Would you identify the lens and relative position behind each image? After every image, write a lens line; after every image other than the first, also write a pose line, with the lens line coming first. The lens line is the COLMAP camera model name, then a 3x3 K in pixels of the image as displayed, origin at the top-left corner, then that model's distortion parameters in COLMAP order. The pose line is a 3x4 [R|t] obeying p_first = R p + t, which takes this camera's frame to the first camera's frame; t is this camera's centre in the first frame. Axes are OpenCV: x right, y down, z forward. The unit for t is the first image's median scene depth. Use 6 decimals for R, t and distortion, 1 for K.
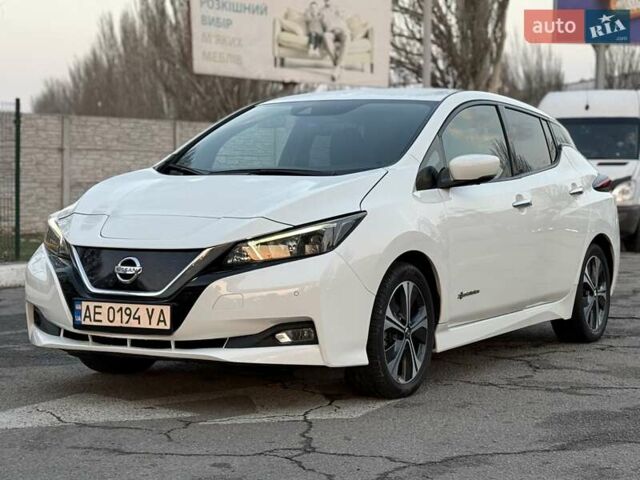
lens RADIAL K [[1342.0, 0, 320.0], [0, 1342.0, 240.0], [0, 0, 1]] dist [0.128665, 0.069653]
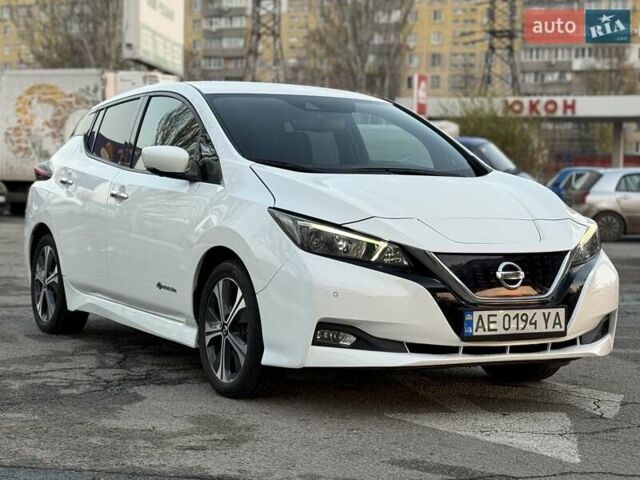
lens RADIAL K [[1342.0, 0, 320.0], [0, 1342.0, 240.0], [0, 0, 1]] dist [0.128665, 0.069653]
pose [[0.536370, -0.029872, 0.843454, -1.030711], [0.014755, 0.999553, 0.026018, -0.030542], [-0.843854, -0.001510, 0.536571, 0.587767]]
